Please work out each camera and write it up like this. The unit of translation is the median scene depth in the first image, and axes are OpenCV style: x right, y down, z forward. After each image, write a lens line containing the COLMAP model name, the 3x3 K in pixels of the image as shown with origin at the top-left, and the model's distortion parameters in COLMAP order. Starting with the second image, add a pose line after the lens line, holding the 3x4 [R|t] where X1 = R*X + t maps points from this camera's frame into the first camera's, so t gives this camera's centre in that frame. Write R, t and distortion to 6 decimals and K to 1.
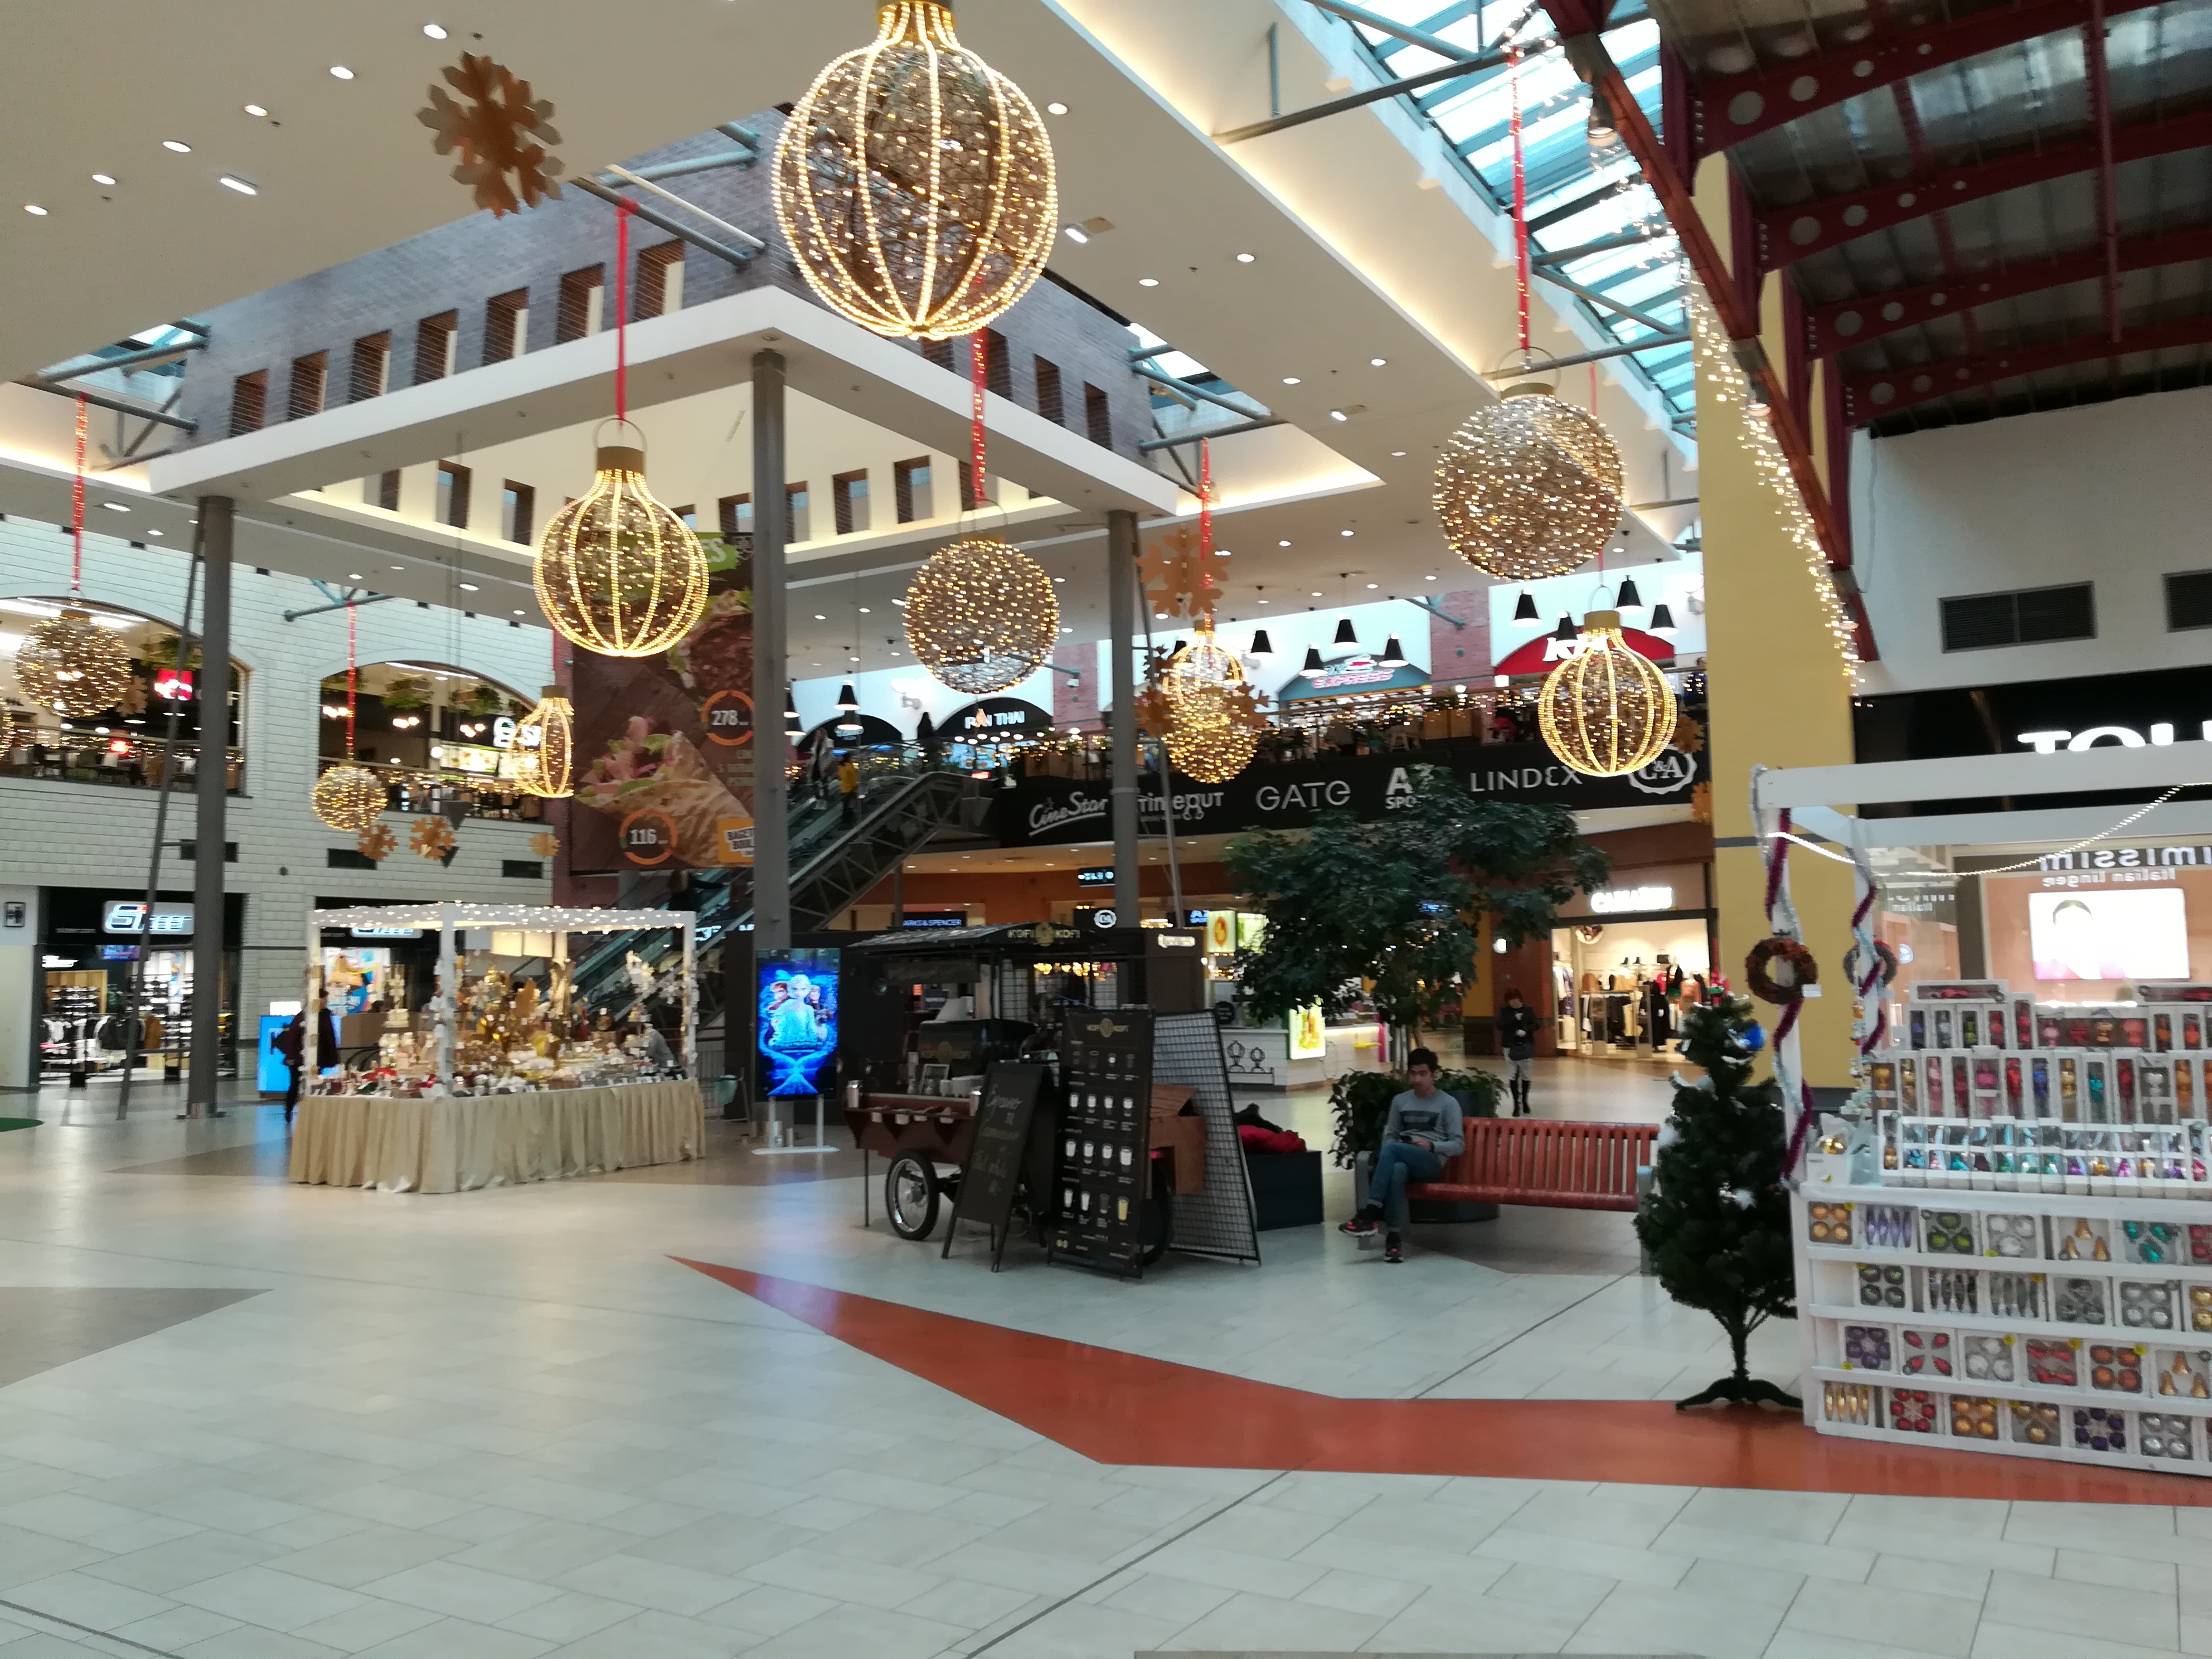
lens RADIAL K [[1707.0, 0, 1153.7], [0, 1707.0, 870.2], [0, 0, 1]] dist [-0.000375, -0.006722]
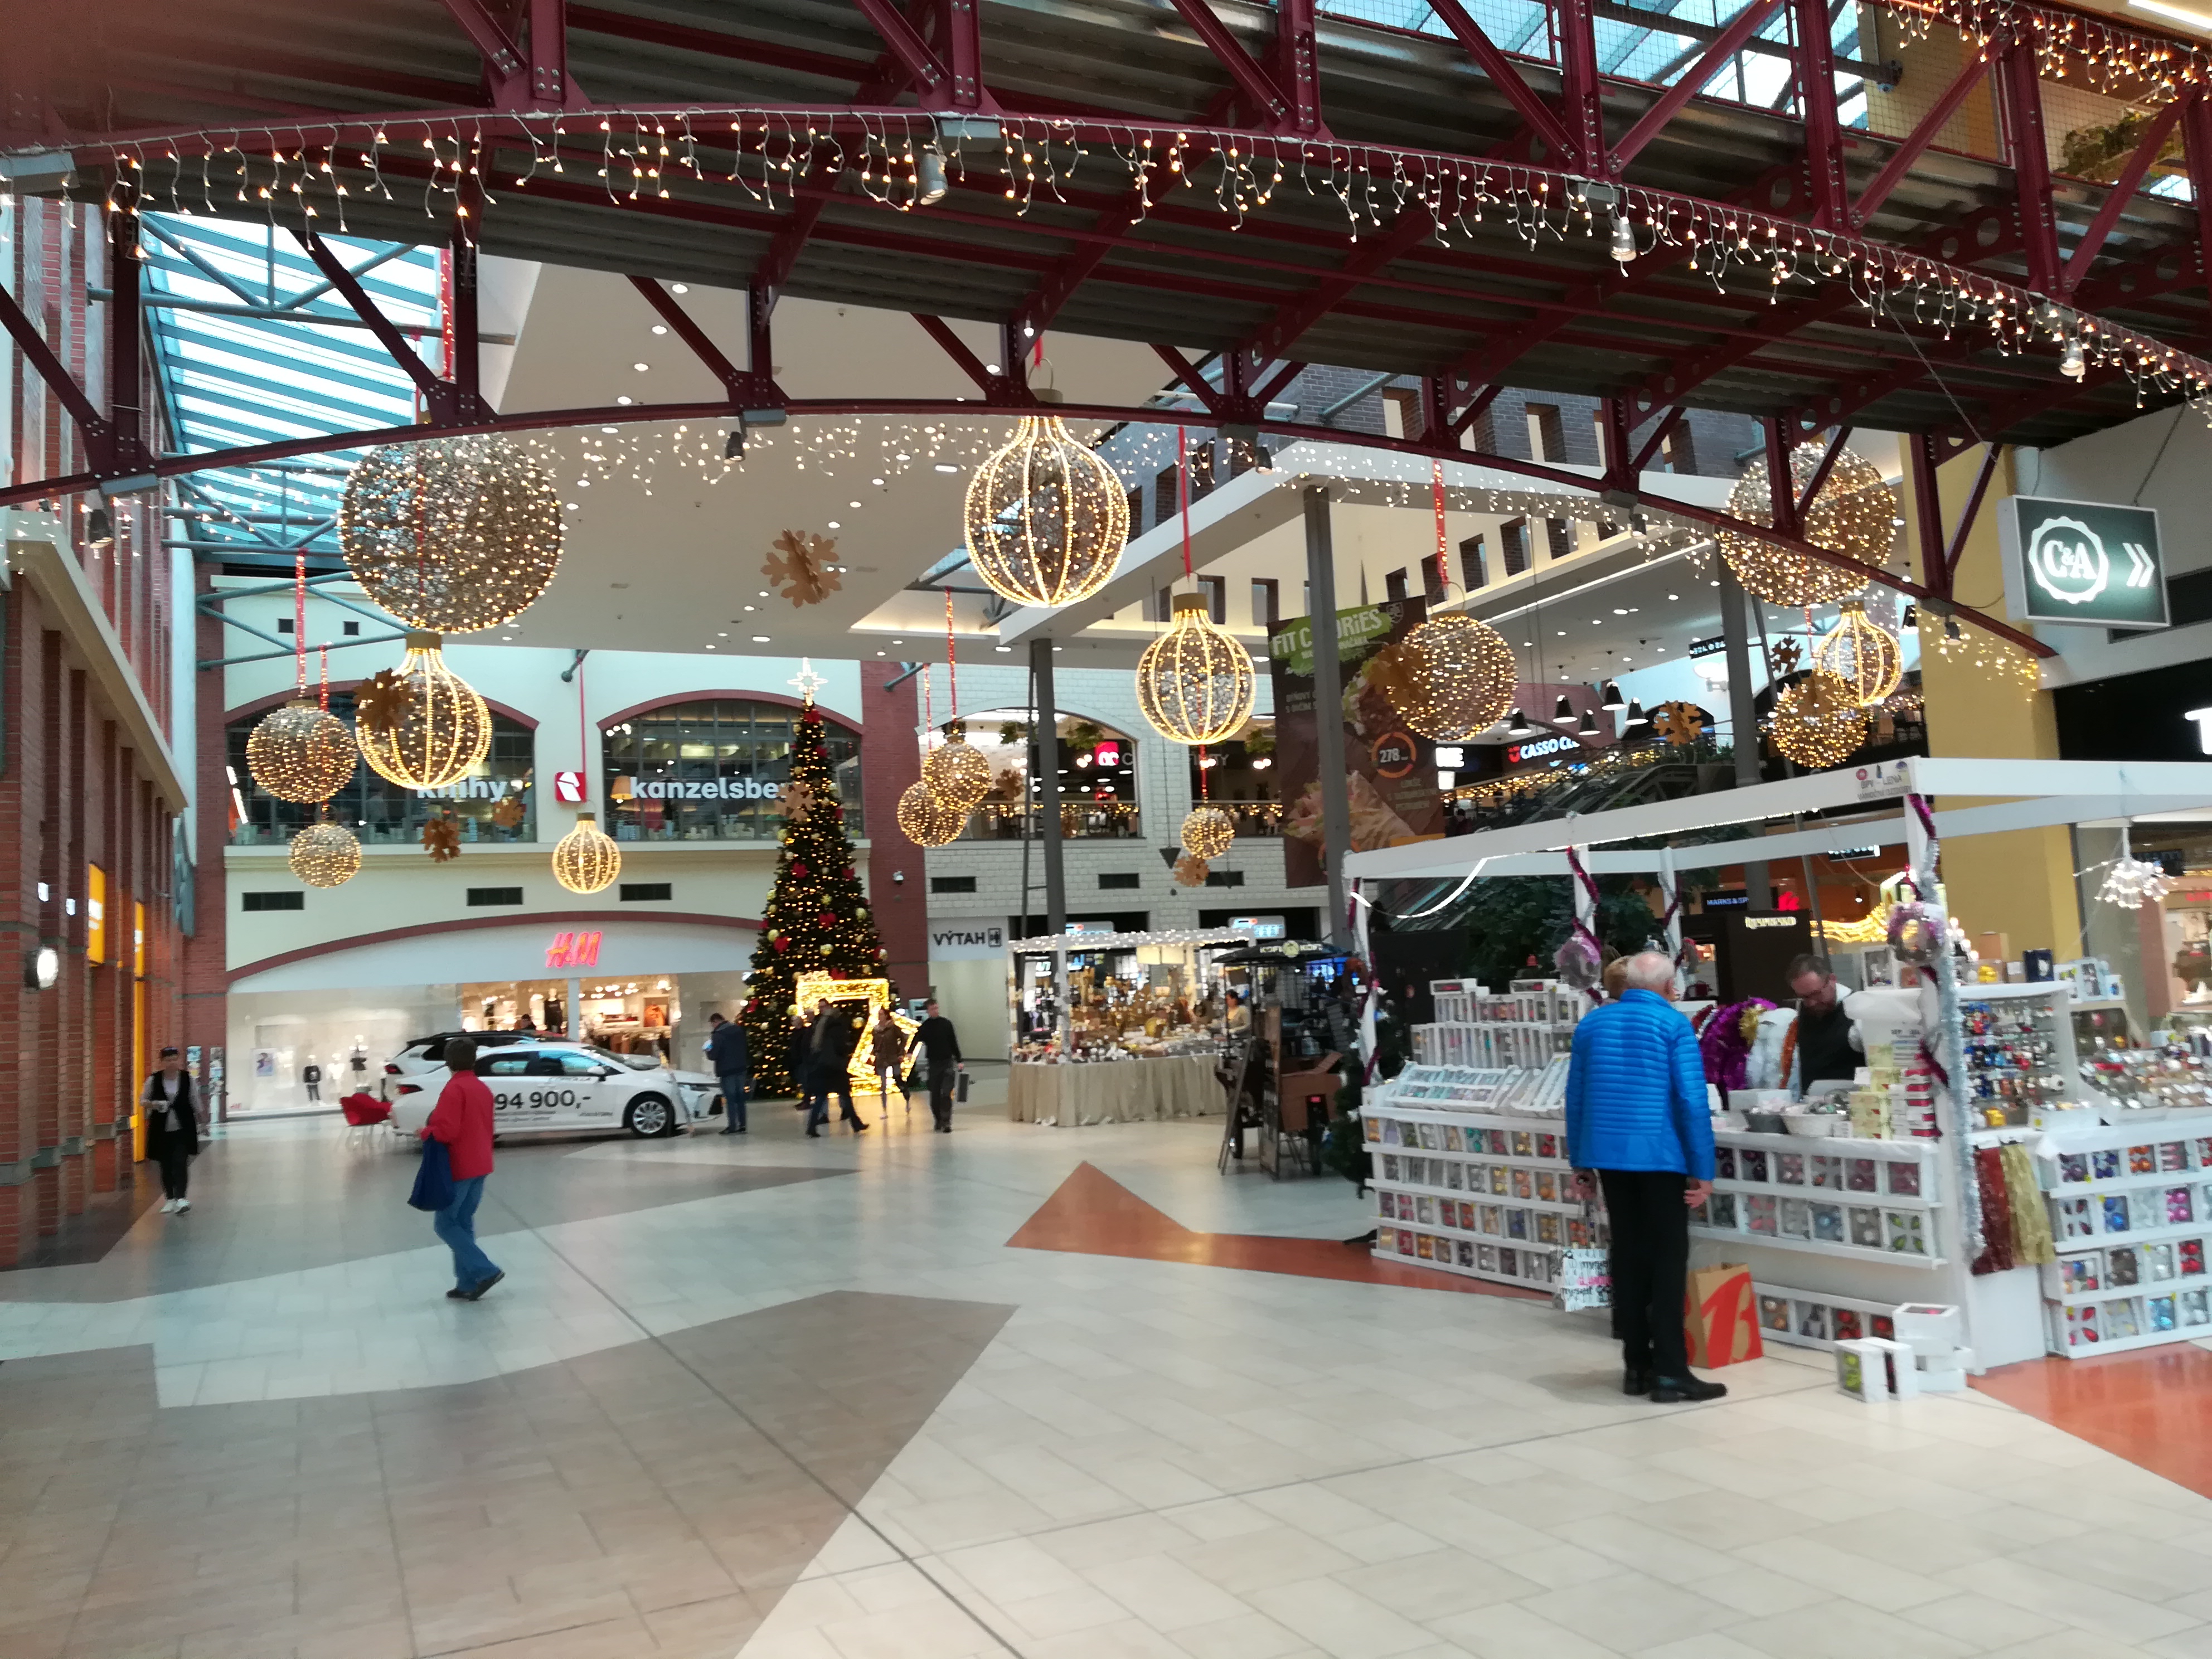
lens RADIAL K [[1707.0, 0, 1102.4], [0, 1707.0, 828.0], [0, 0, 1]] dist [-0.000375, -0.006722]
pose [[0.815653, -0.080416, -0.572925, 0.405023], [0.074283, 0.996653, -0.034136, -0.016510], [0.573752, -0.014716, 0.818897, -0.175578]]
